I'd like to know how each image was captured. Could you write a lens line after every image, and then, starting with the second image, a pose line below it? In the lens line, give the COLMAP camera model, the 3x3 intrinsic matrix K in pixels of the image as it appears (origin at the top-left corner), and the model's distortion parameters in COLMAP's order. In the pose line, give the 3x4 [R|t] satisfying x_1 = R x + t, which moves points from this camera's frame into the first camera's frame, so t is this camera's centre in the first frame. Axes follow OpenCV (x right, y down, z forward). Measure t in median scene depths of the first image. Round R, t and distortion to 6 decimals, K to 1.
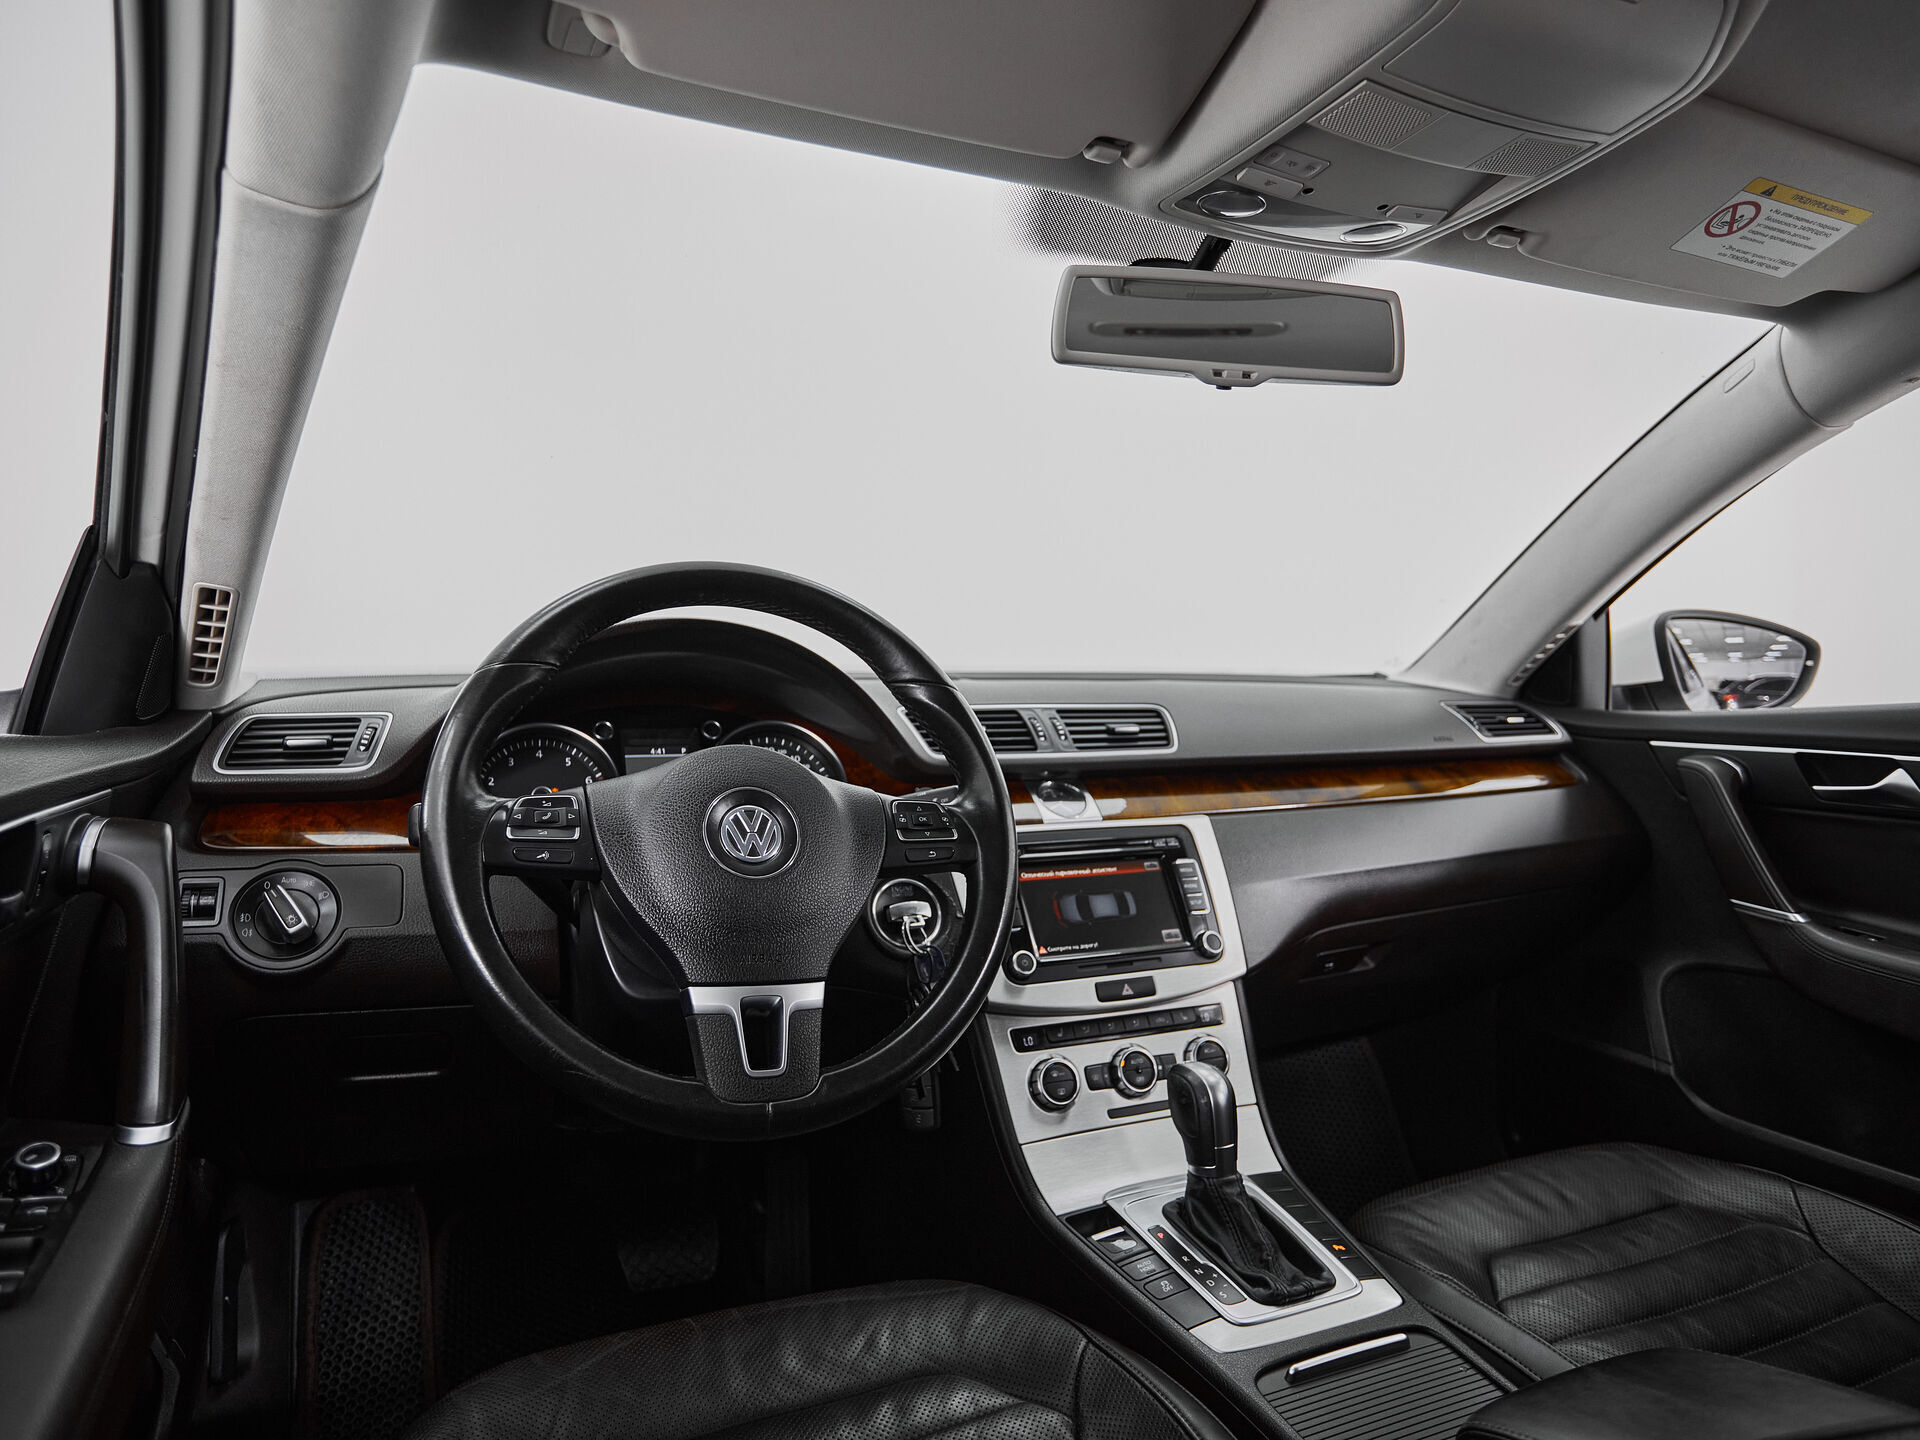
lens RADIAL K [[1260.0, 0, 960.0], [0, 1260.0, 720.0], [0, 0, 1]] dist [-0.085510, 0.057642]
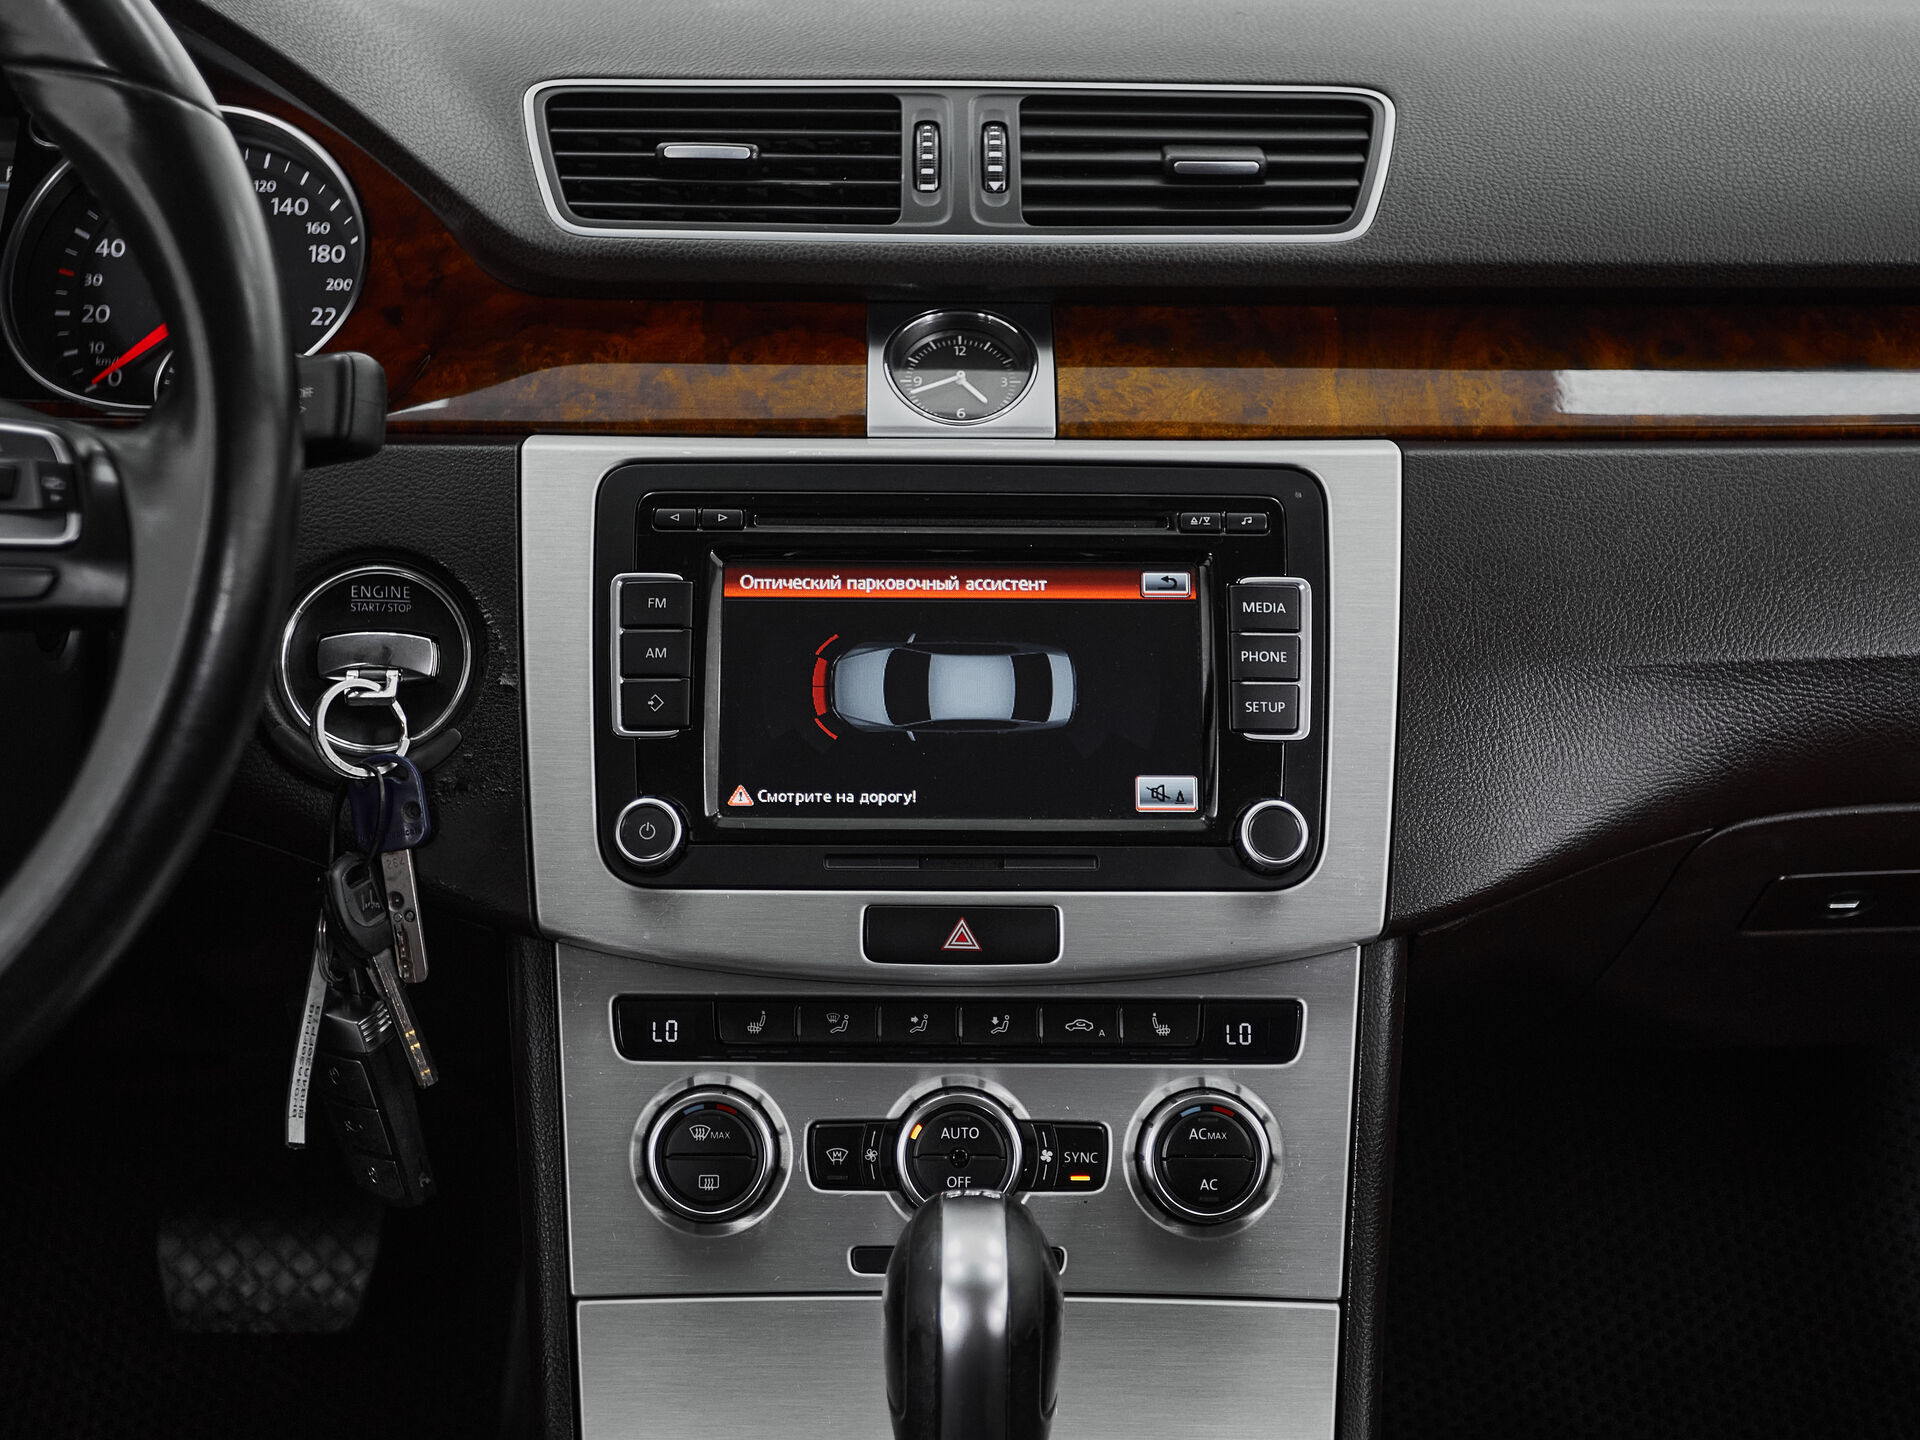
lens RADIAL K [[2611.0, 0, 952.9], [0, 2611.0, 655.7], [0, 0, 1]] dist [0.015181, 0.014635]
pose [[0.914480, 0.130072, -0.383155, 0.401866], [-0.023258, 0.962255, 0.271153, -0.062115], [0.403963, -0.239052, 0.882988, 0.360099]]
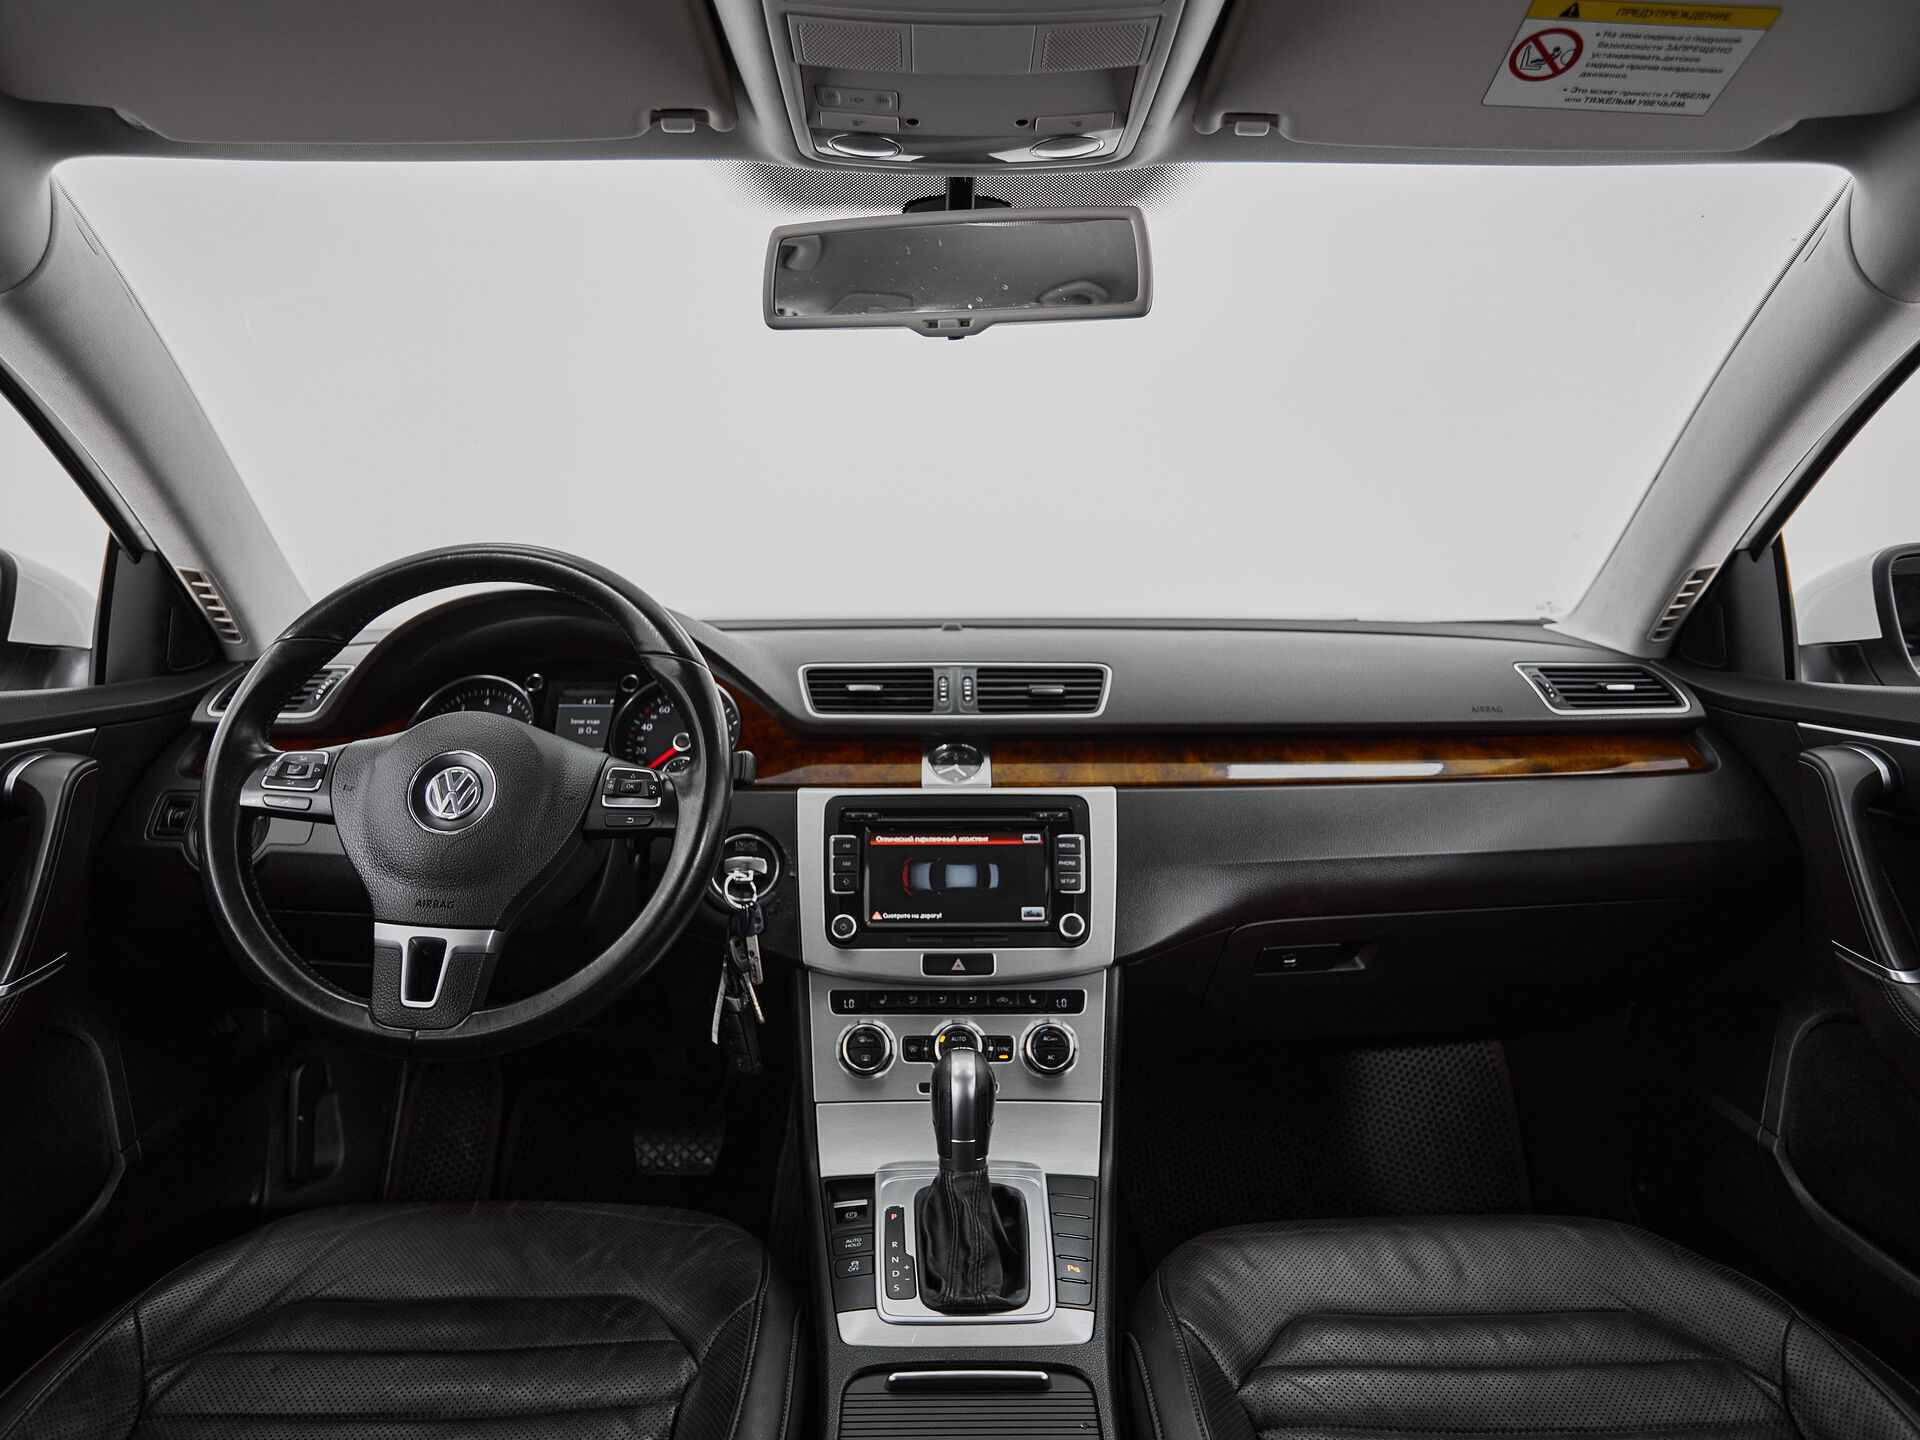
lens RADIAL K [[1260.0, 0, 960.0], [0, 1260.0, 720.0], [0, 0, 1]] dist [-0.085510, 0.057642]
pose [[0.915566, 0.041645, -0.400005, 0.511950], [-0.011908, 0.996995, 0.076542, -0.048191], [0.401991, -0.065316, 0.913311, 0.123092]]
